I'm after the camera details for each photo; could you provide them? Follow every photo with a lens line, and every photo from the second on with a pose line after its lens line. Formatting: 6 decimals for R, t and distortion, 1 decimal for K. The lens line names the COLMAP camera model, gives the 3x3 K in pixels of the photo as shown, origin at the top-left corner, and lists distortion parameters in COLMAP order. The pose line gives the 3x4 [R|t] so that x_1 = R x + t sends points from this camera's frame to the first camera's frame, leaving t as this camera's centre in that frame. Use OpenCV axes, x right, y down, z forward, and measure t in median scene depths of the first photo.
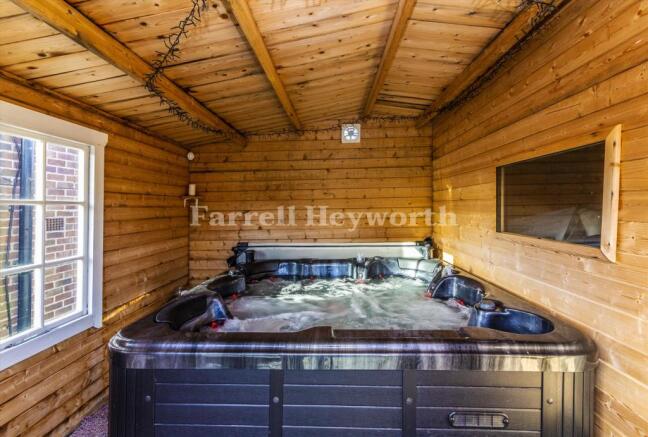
lens RADIAL K [[303.3, 0, 323.1], [0, 303.3, 210.2], [0, 0, 1]] dist [0.010909, 0.000151]
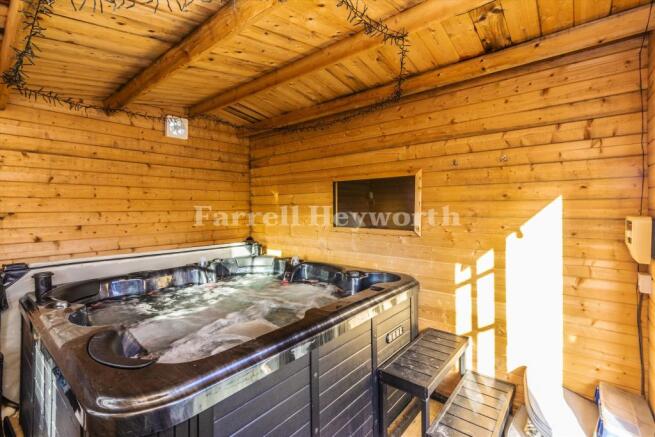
lens RADIAL K [[300.3, 0, 327.5], [0, 300.3, 218.5], [0, 0, 1]] dist [-0.000090, 0.000062]
pose [[0.604956, -0.015346, 0.796111, -0.405210], [0.005092, 0.999868, 0.015404, 0.006299], [-0.796243, -0.005265, 0.604954, 0.116731]]
